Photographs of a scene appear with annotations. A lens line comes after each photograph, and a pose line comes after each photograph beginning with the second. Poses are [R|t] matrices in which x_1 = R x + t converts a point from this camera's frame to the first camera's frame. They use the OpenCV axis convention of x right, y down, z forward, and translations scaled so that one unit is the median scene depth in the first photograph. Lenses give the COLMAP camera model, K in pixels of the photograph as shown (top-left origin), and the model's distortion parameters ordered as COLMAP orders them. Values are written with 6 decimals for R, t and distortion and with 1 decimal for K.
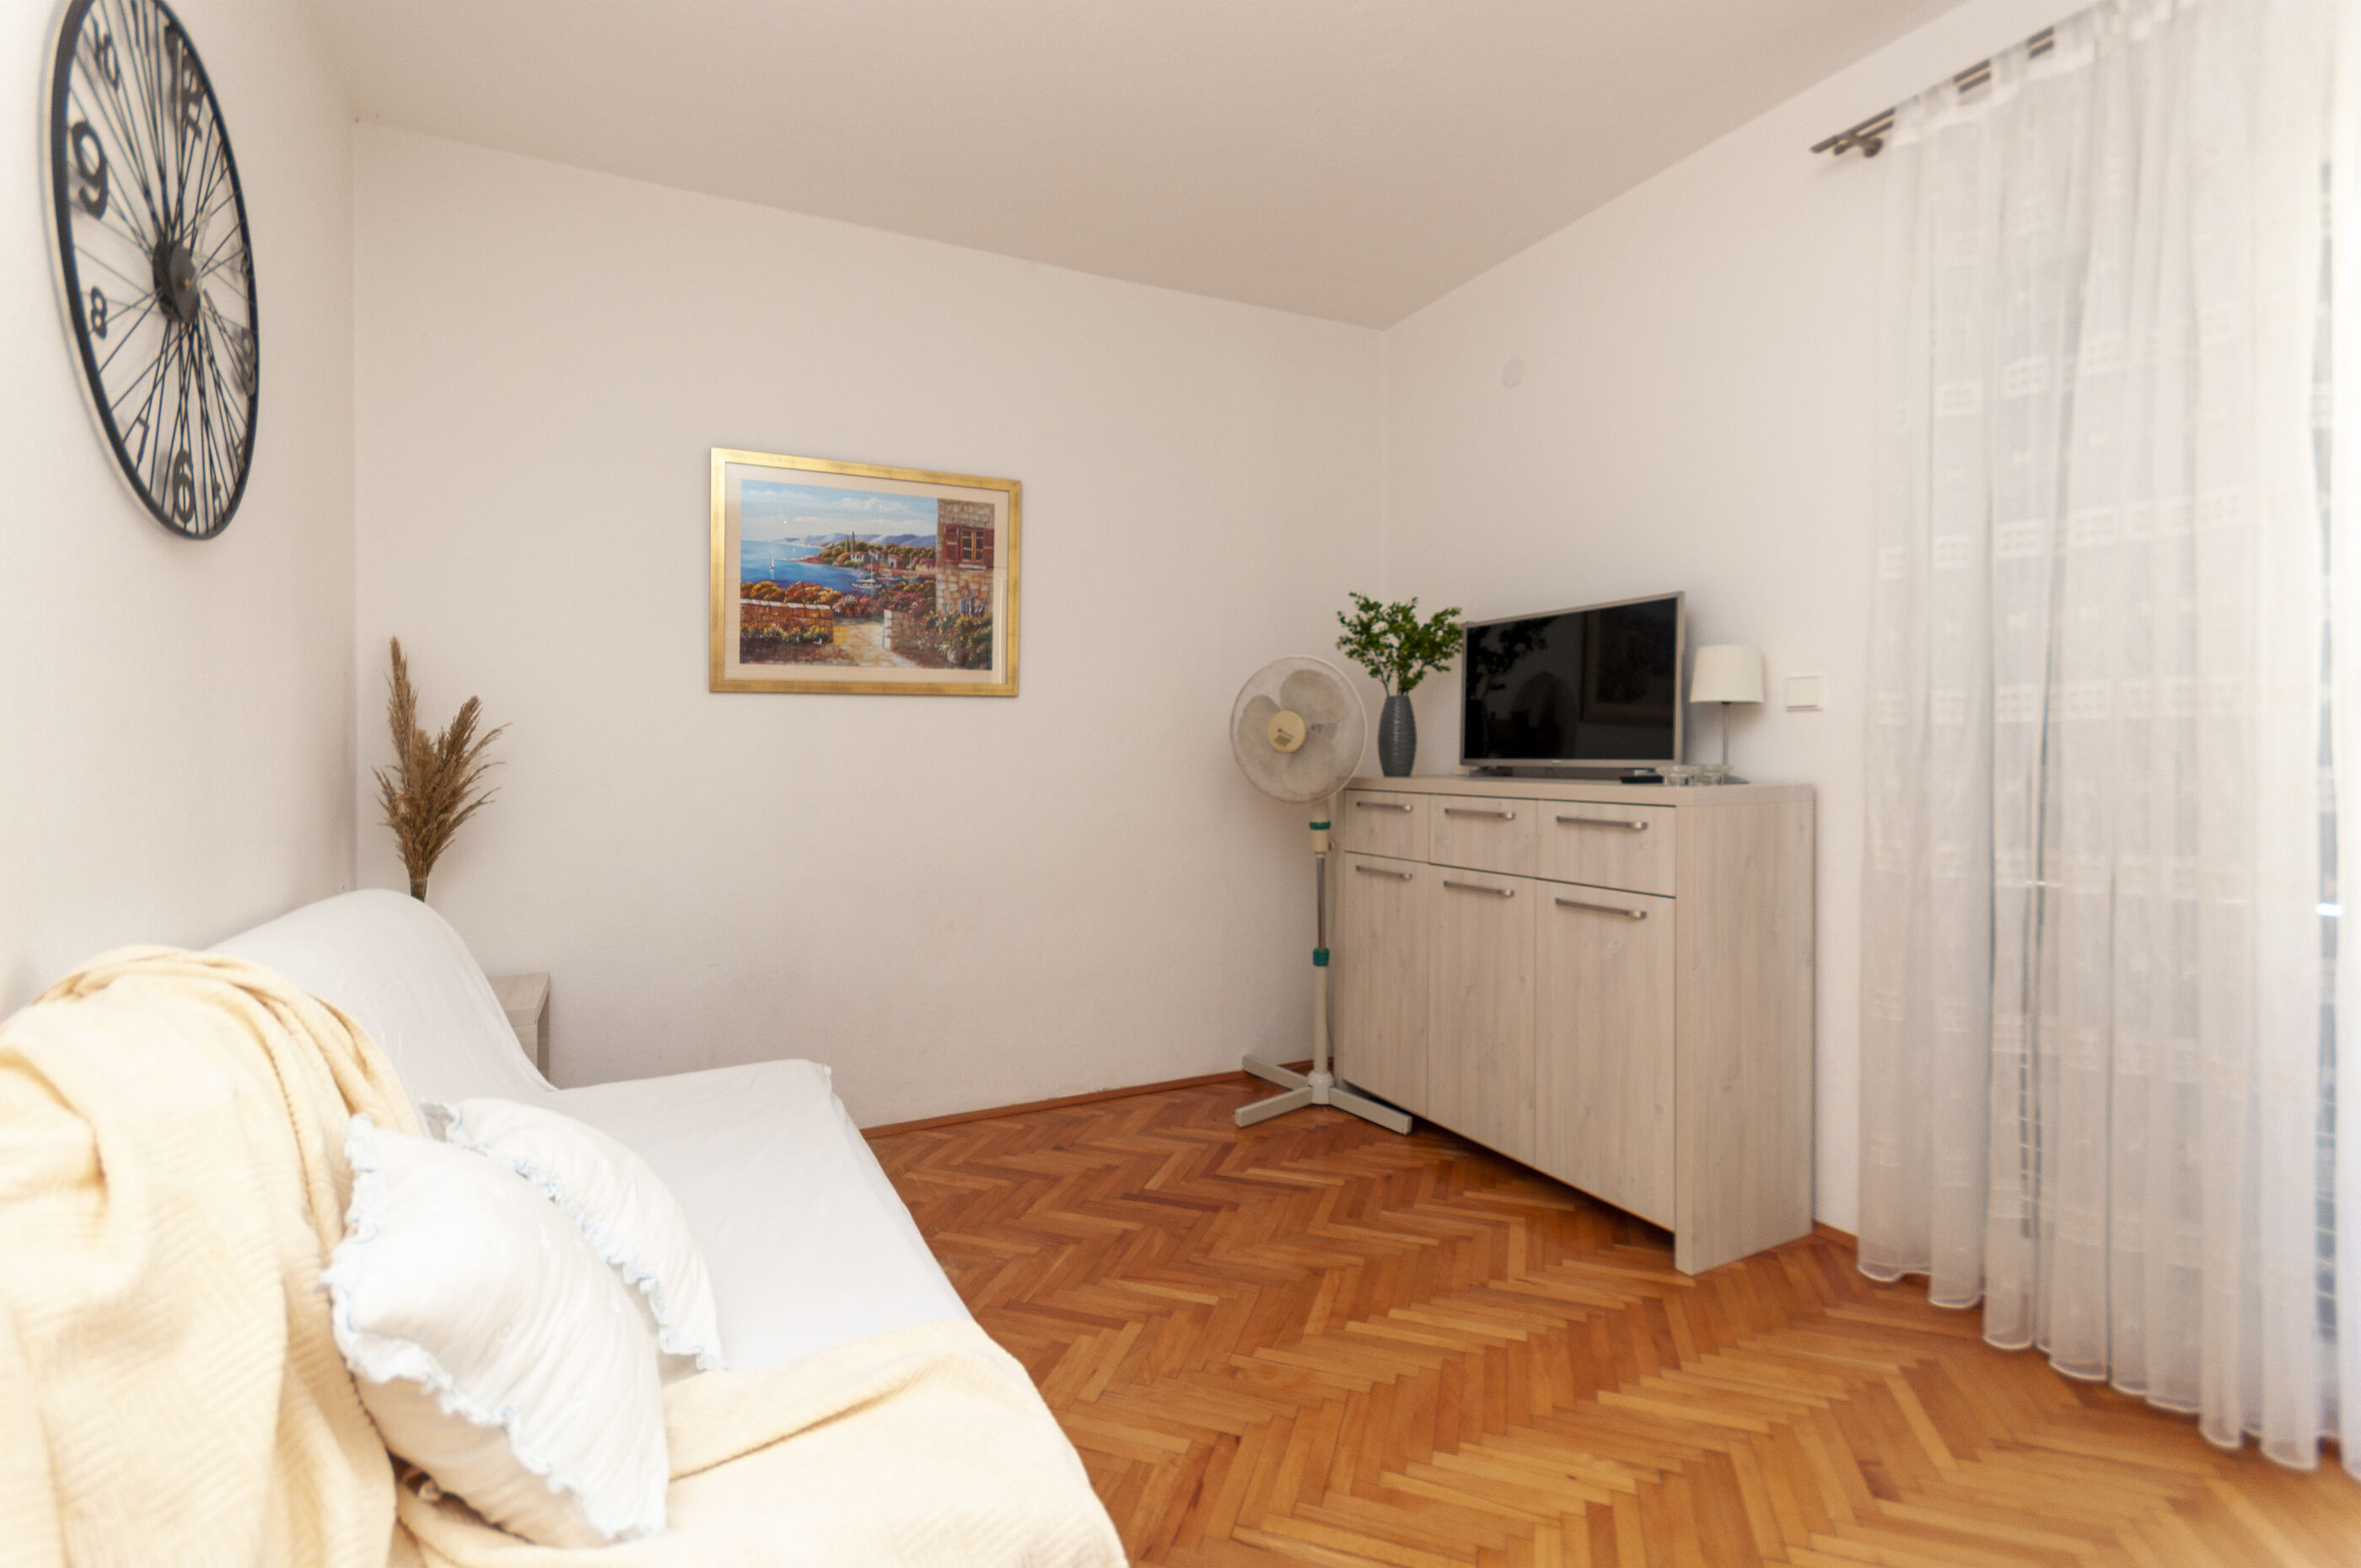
lens RADIAL K [[1032.7, 0, 1144.1], [0, 1032.7, 745.1], [0, 0, 1]] dist [0.002719, -0.000847]
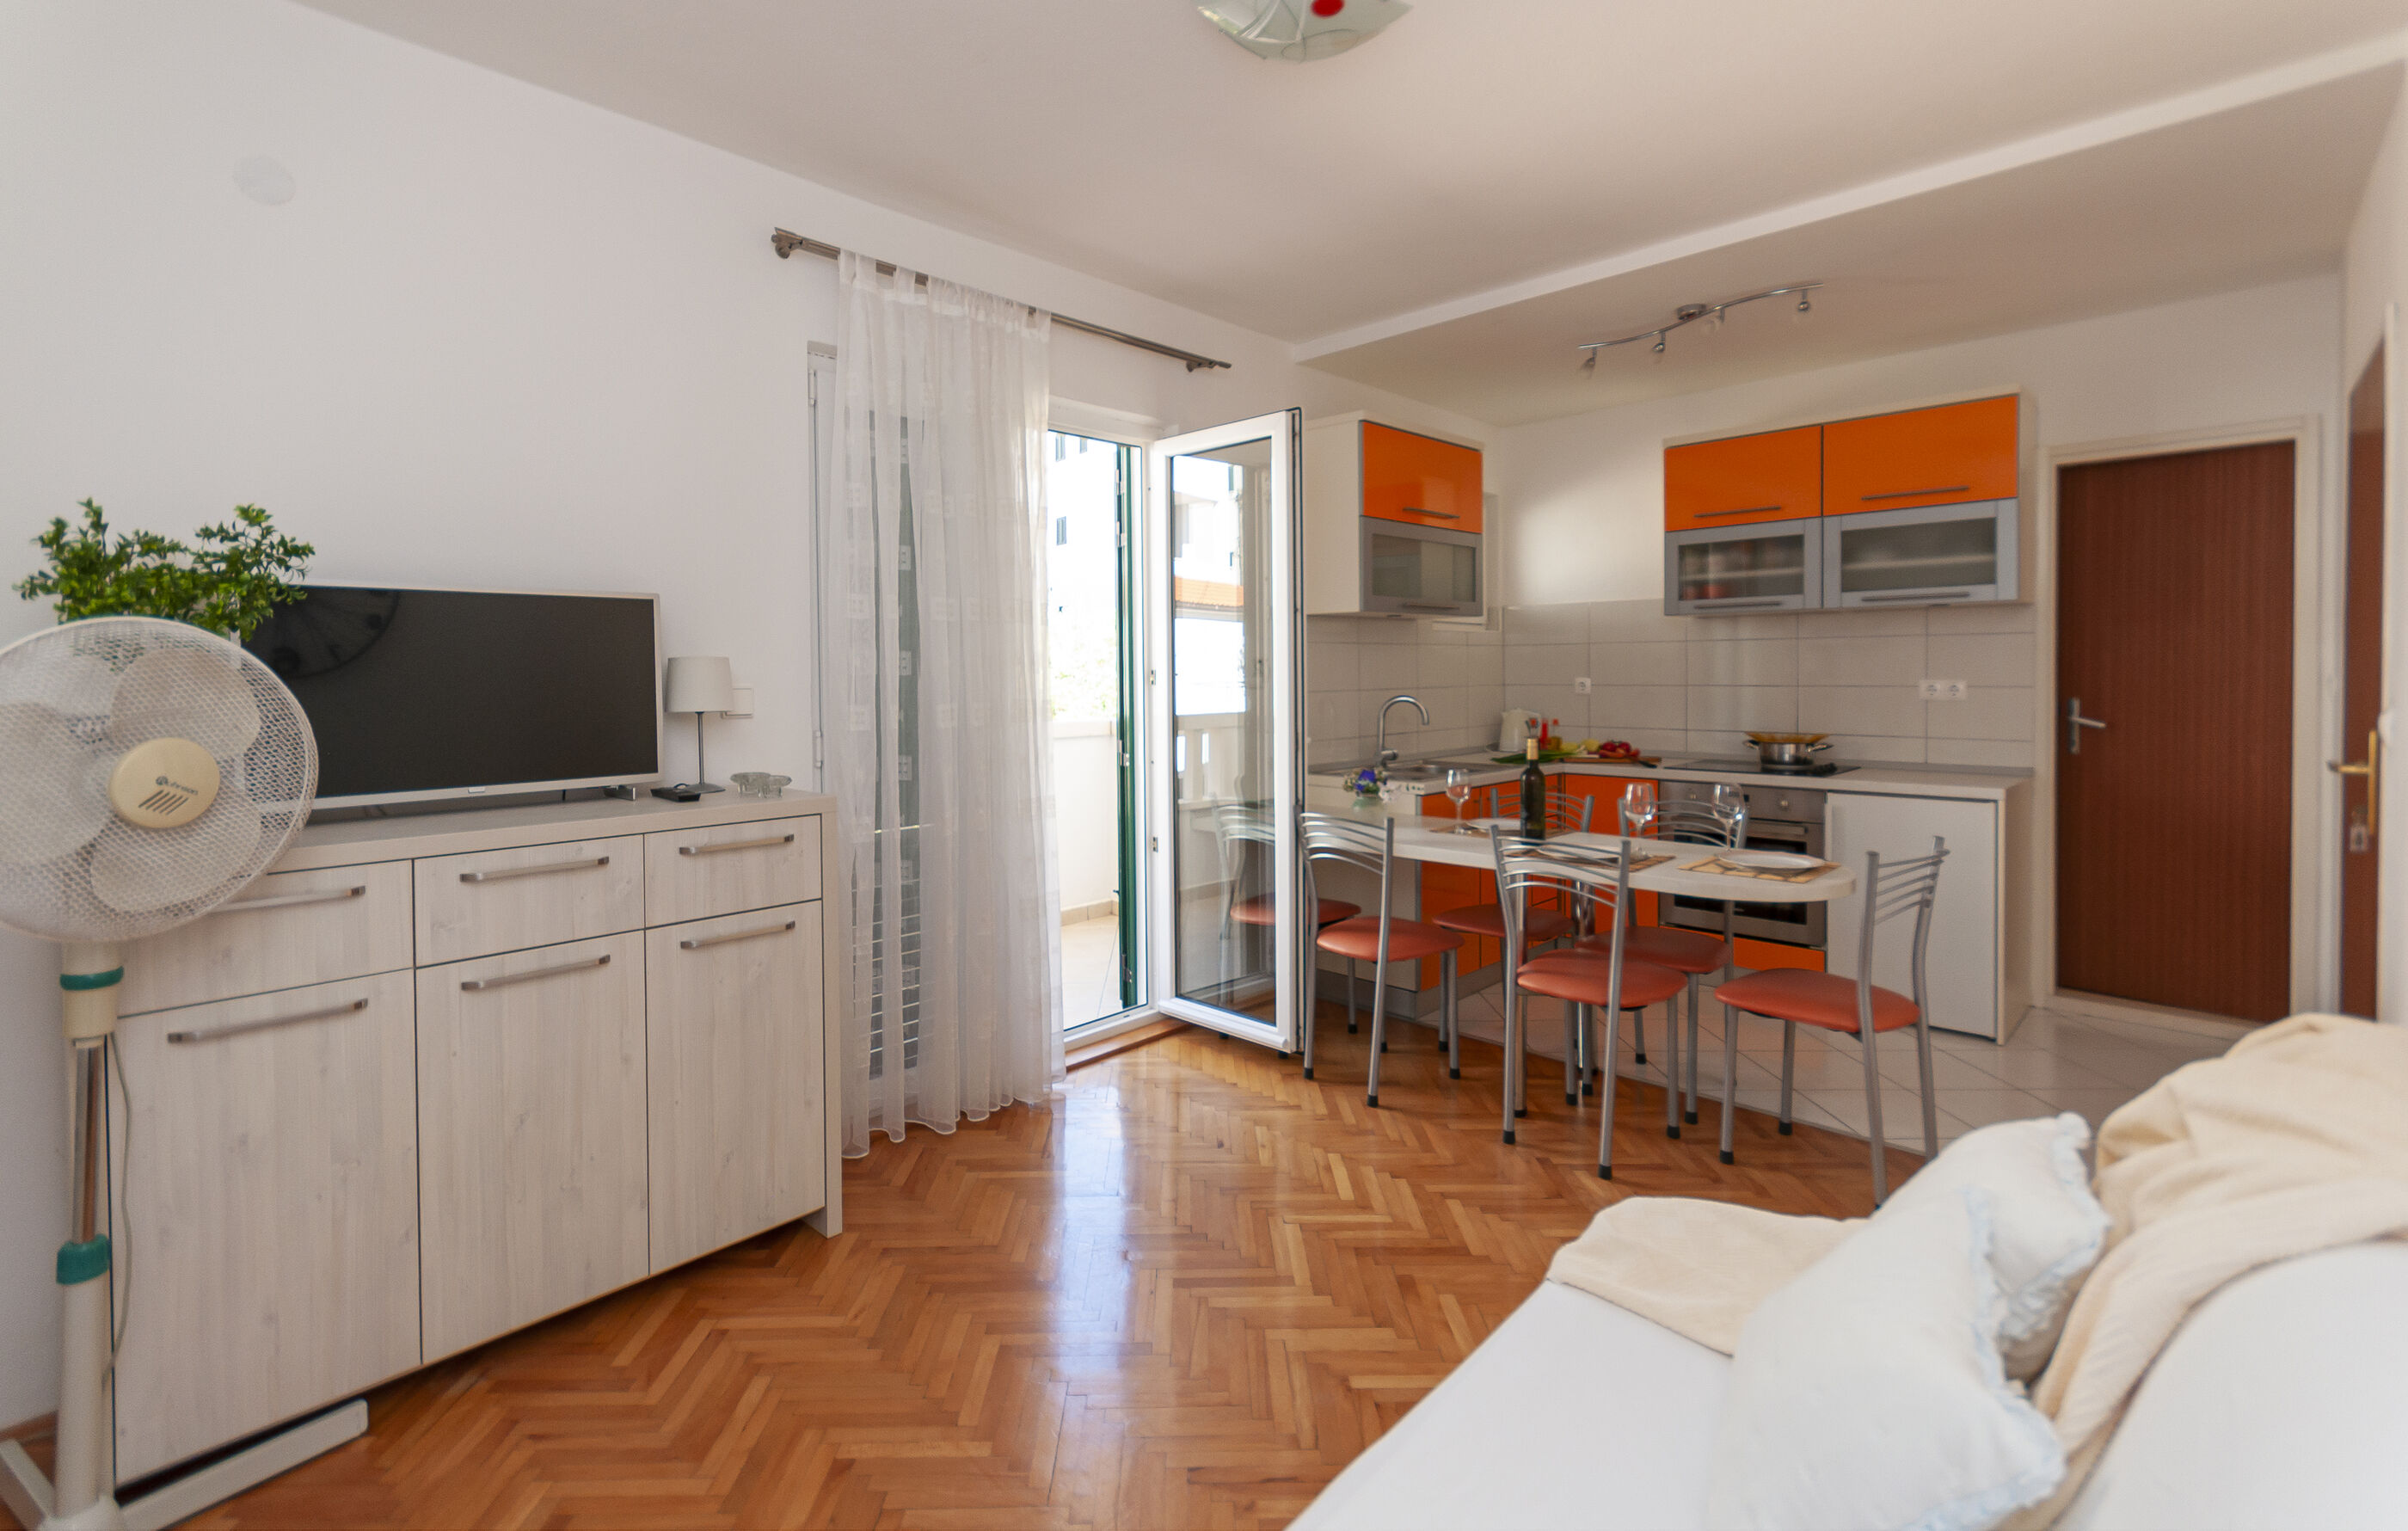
lens RADIAL K [[1108.9, 0, 1202.3], [0, 1108.9, 656.5], [0, 0, 1]] dist [0.019142, 0.000015]
pose [[-0.327314, 0.003849, 0.944908, -0.544866], [0.001542, 0.999993, -0.003540, -0.077022], [-0.944914, 0.000298, -0.327317, 0.757411]]
